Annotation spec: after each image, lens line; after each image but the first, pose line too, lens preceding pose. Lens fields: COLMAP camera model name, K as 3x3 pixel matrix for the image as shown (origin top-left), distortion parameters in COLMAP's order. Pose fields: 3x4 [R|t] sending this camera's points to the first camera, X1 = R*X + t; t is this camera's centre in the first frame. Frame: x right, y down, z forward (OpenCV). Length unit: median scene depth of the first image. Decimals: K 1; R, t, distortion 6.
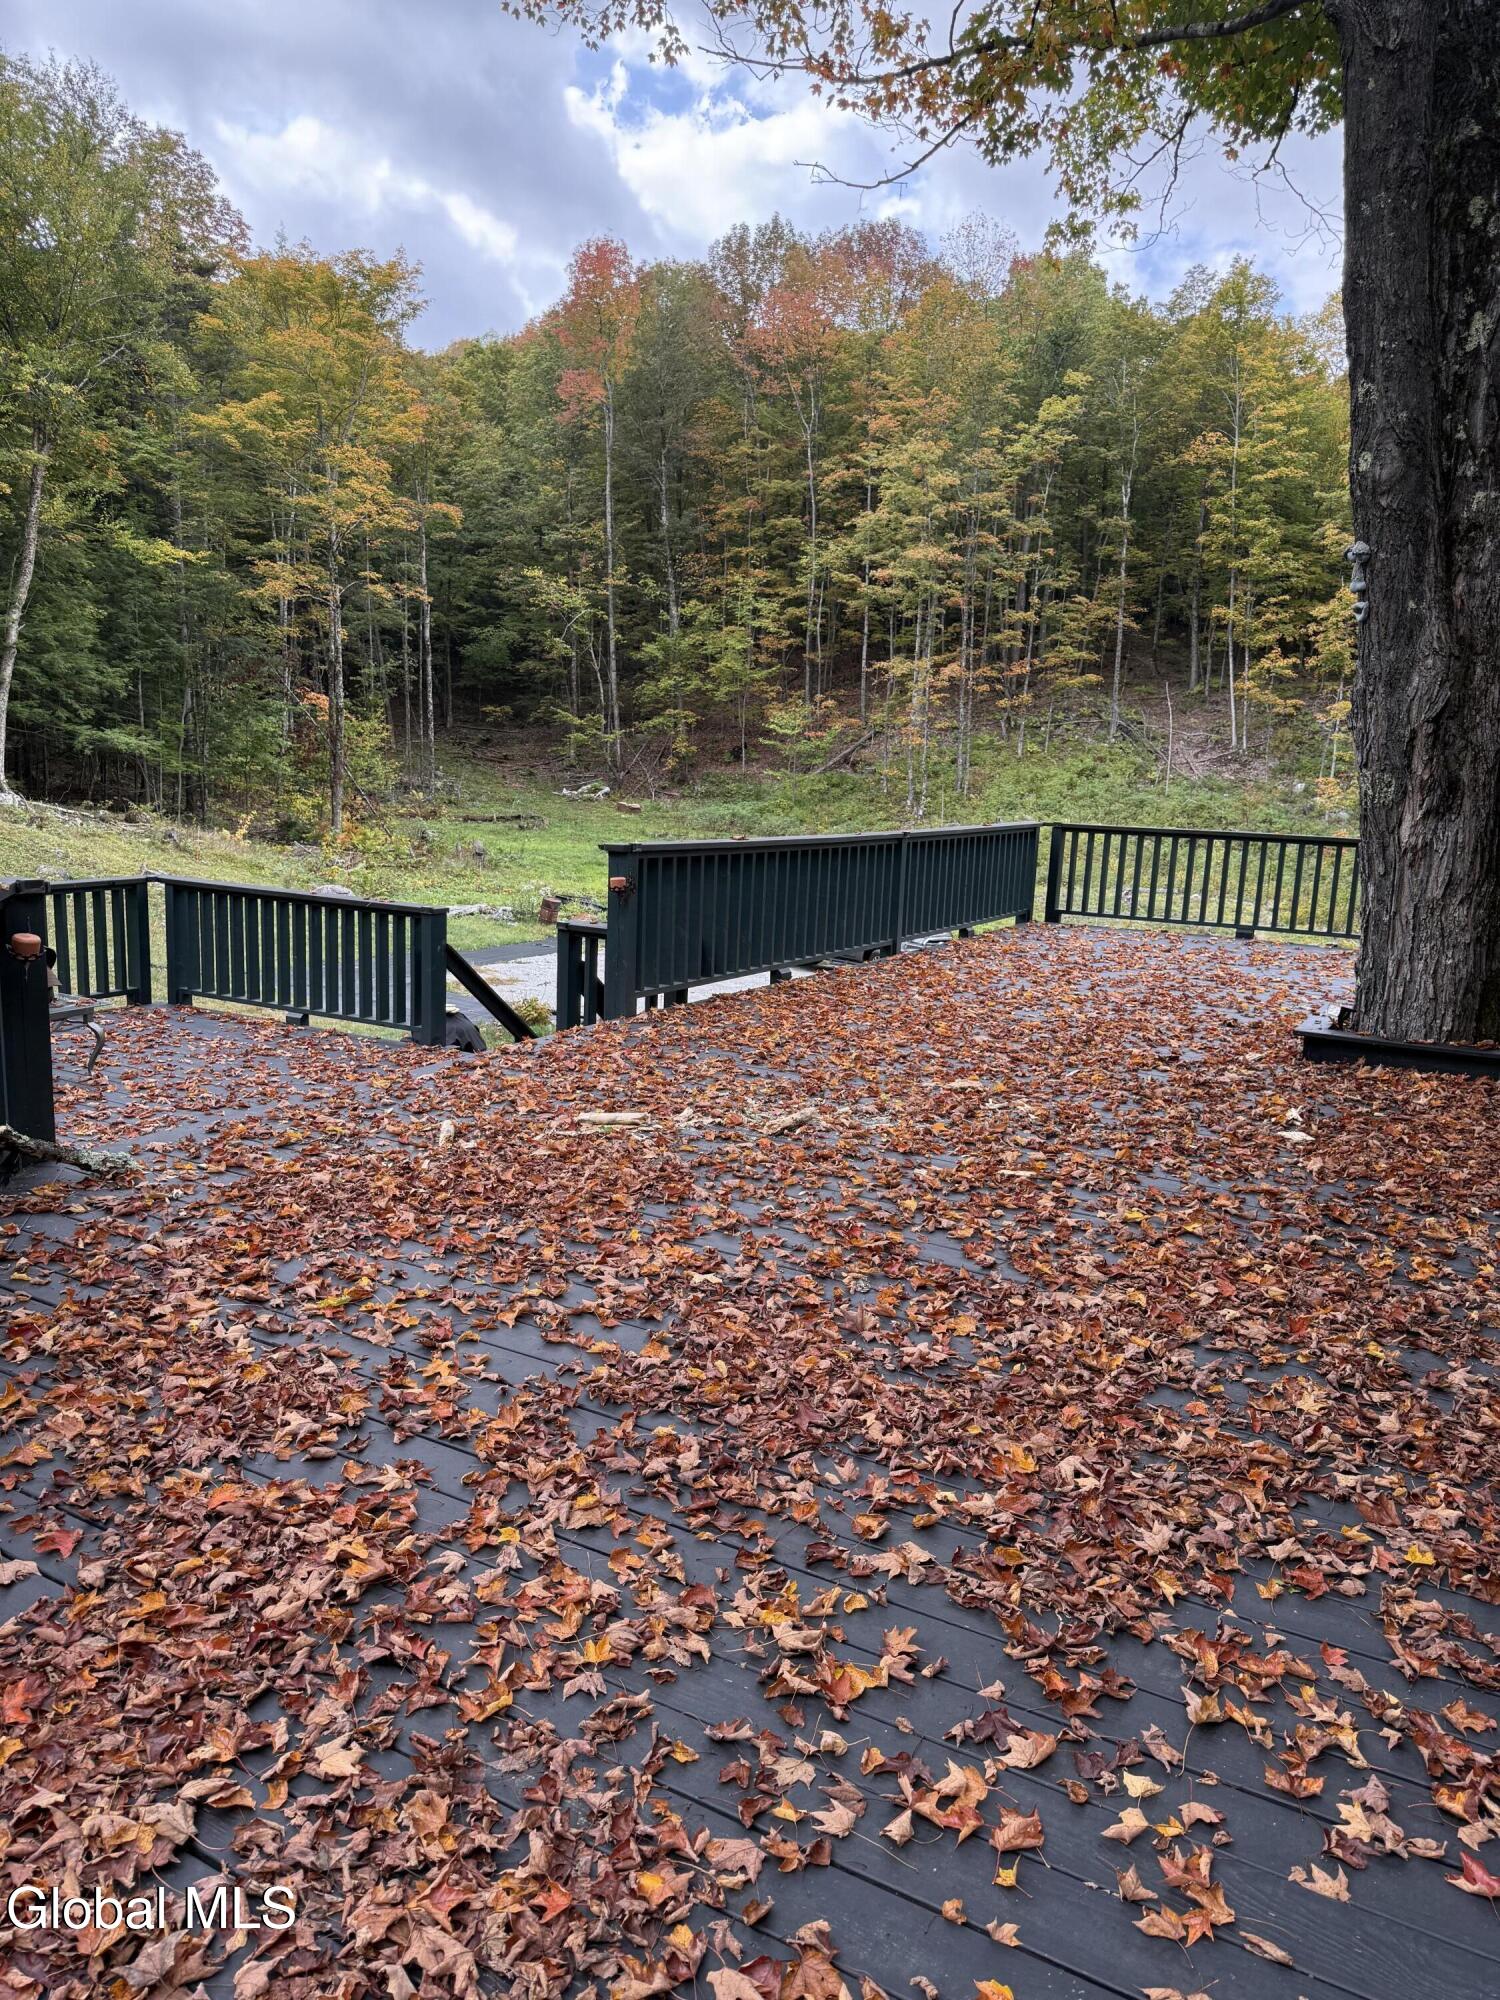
lens RADIAL K [[1382.1, 0, 738.9], [0, 1382.1, 1009.0], [0, 0, 1]] dist [0.061523, -0.093183]
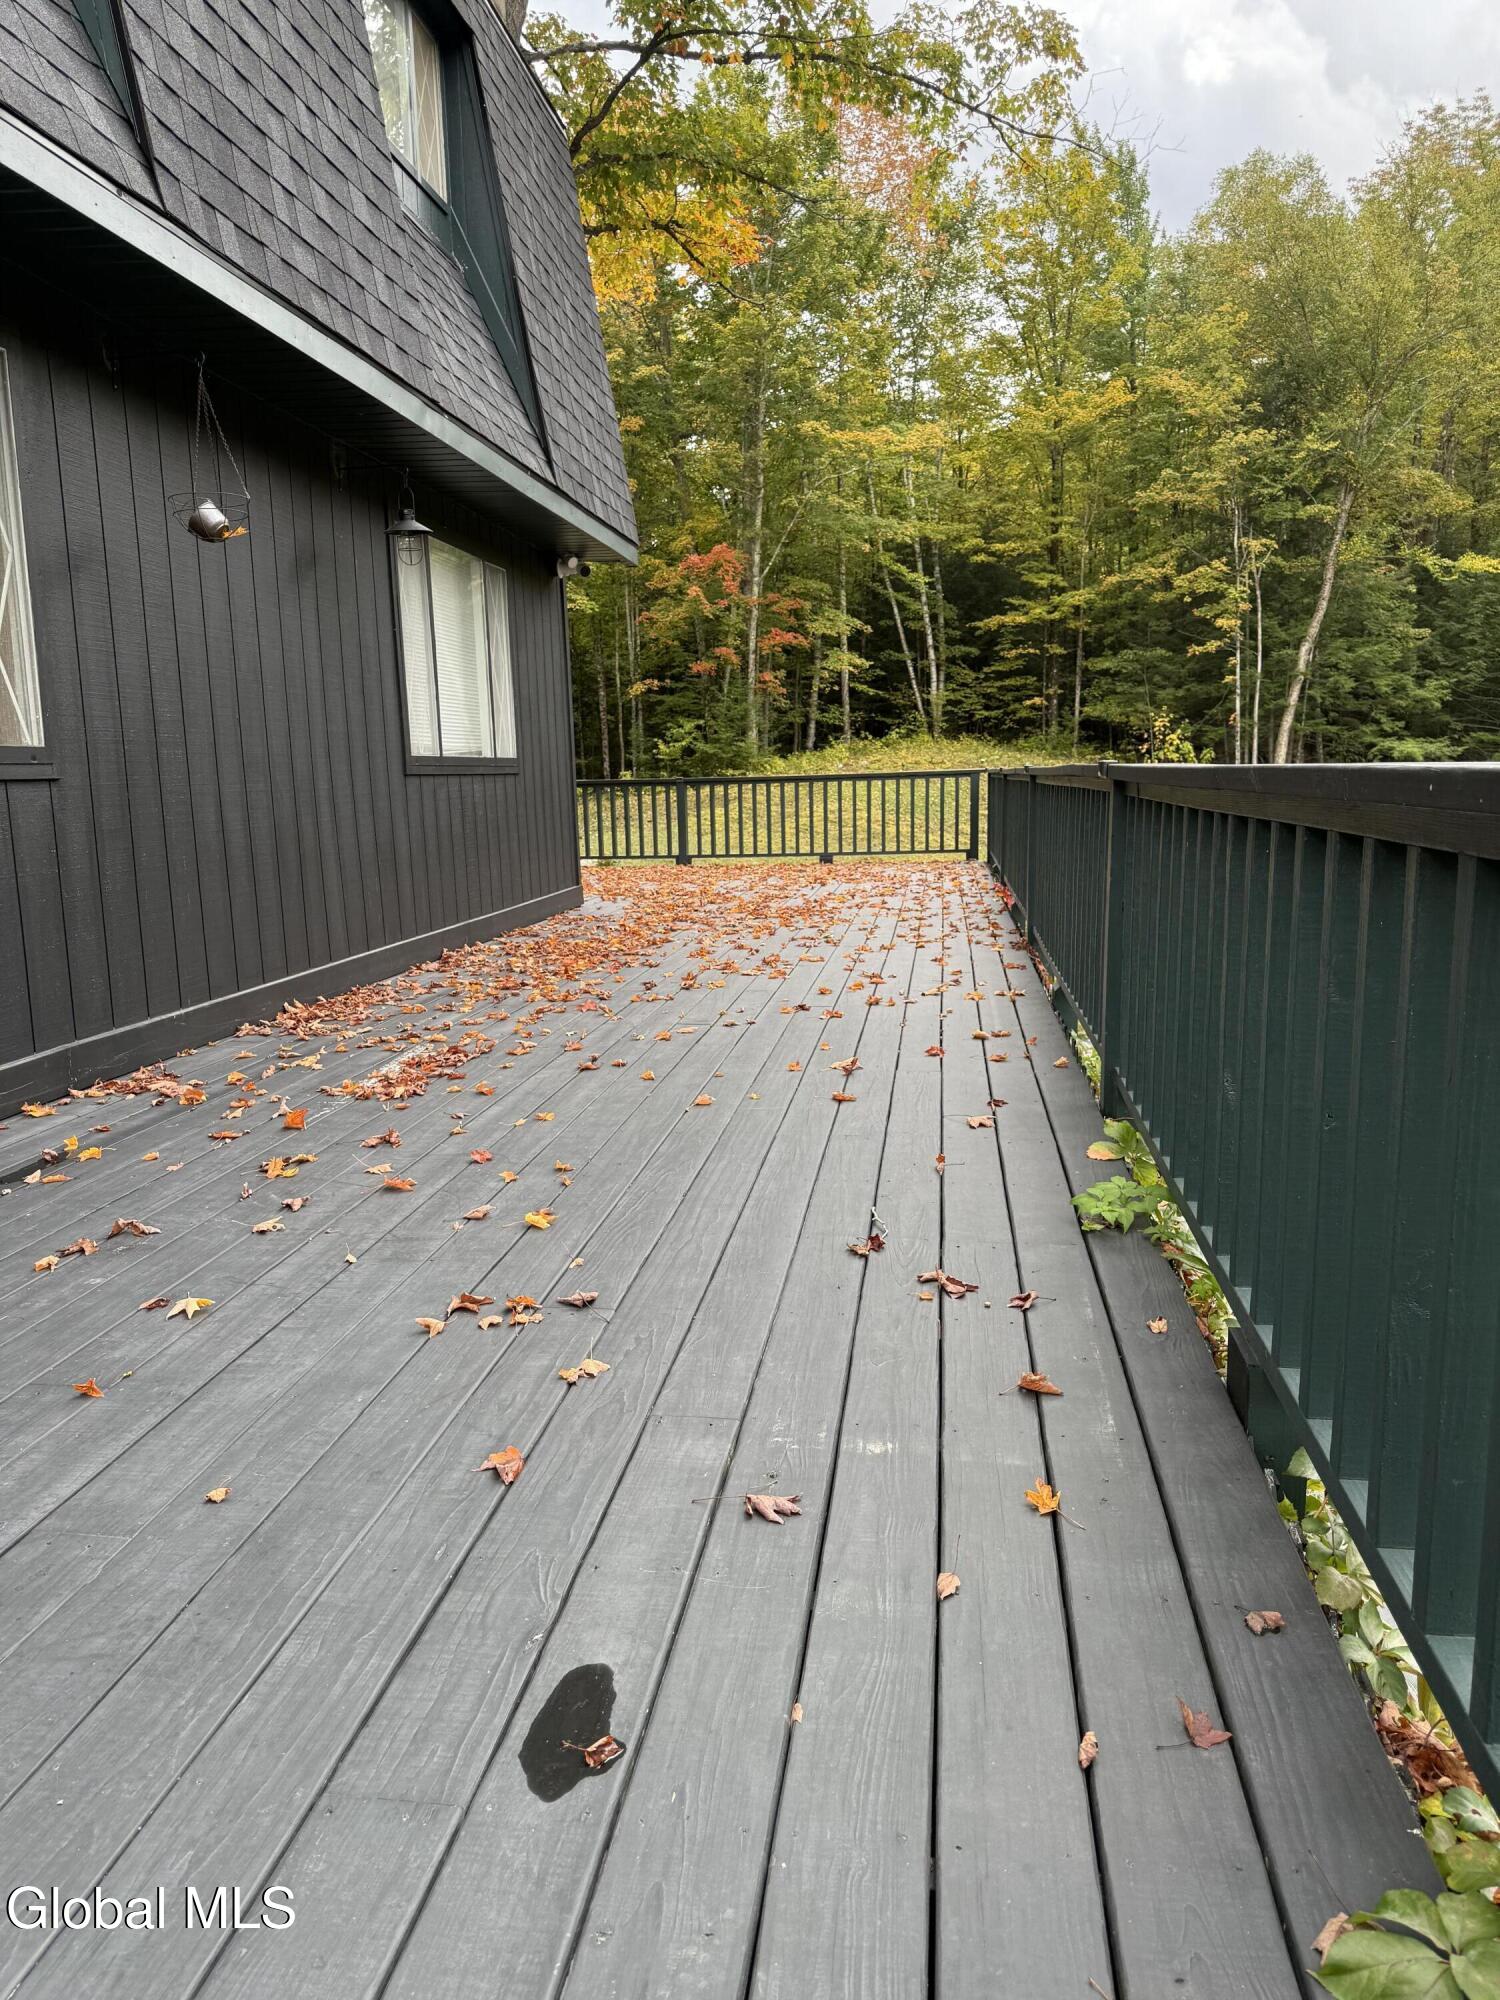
lens RADIAL K [[1382.1, 0, 738.9], [0, 1382.1, 1009.0], [0, 0, 1]] dist [0.061523, -0.093183]
pose [[0.351282, 0.101586, -0.930742, 2.548214], [-0.125131, 0.990272, 0.060856, 0.028015], [0.927870, 0.095087, 0.360577, 1.019099]]
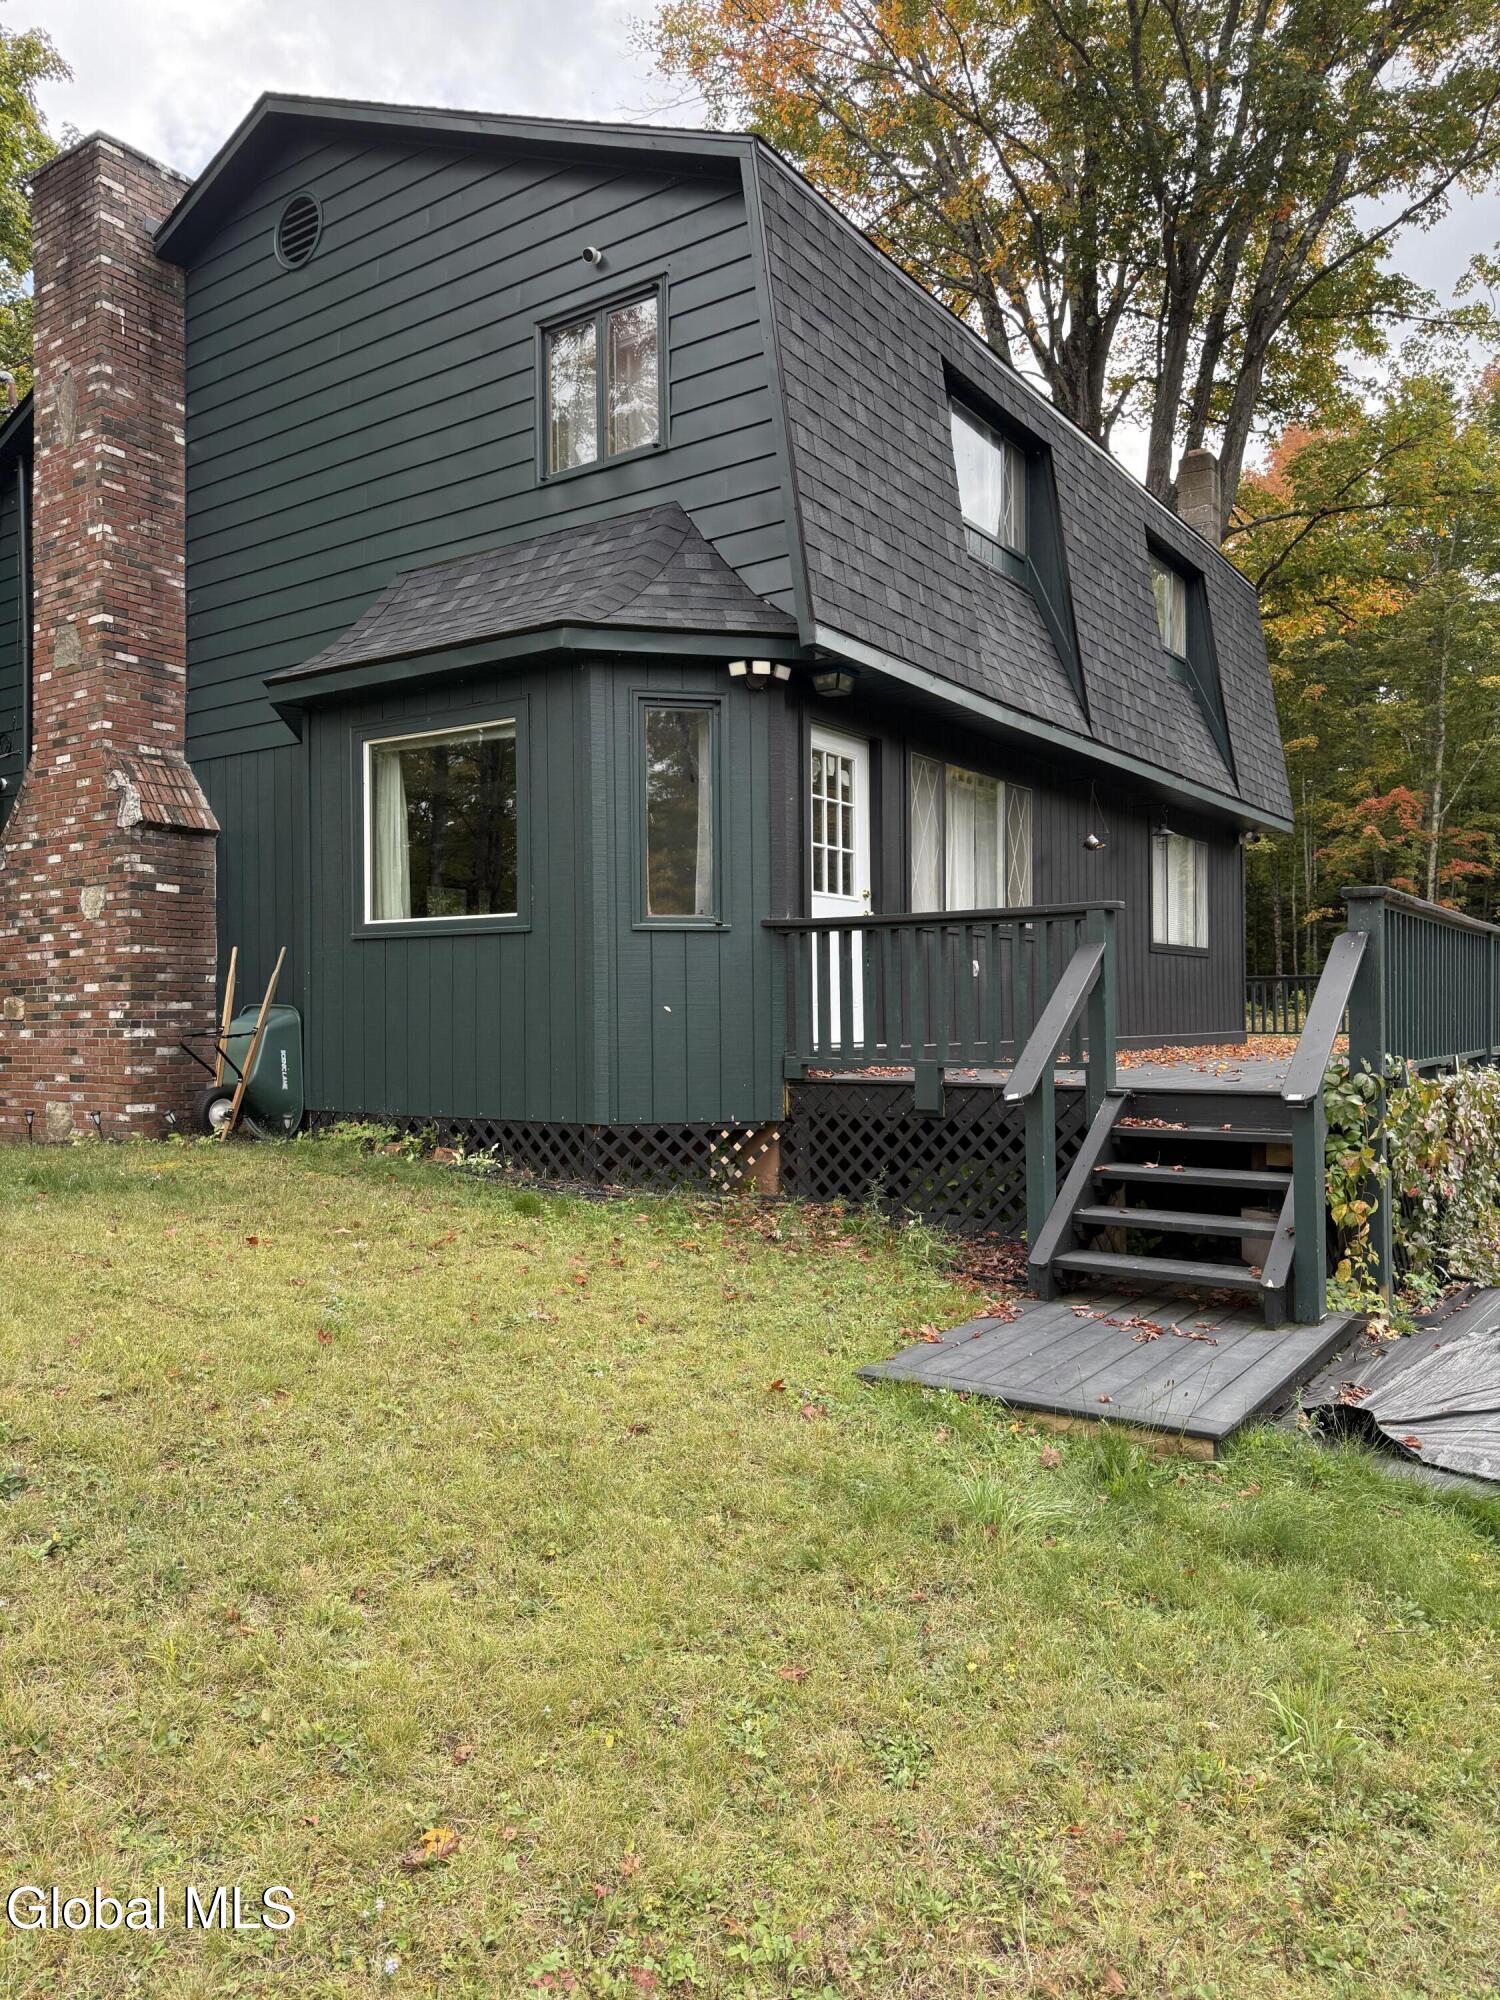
lens RADIAL K [[1382.1, 0, 738.9], [0, 1382.1, 1009.0], [0, 0, 1]] dist [0.061523, -0.093183]
pose [[-0.107469, -0.051400, -0.992879, 3.671077], [-0.174300, 0.984170, -0.032083, 0.222268], [0.978810, 0.169611, -0.114726, 0.776399]]
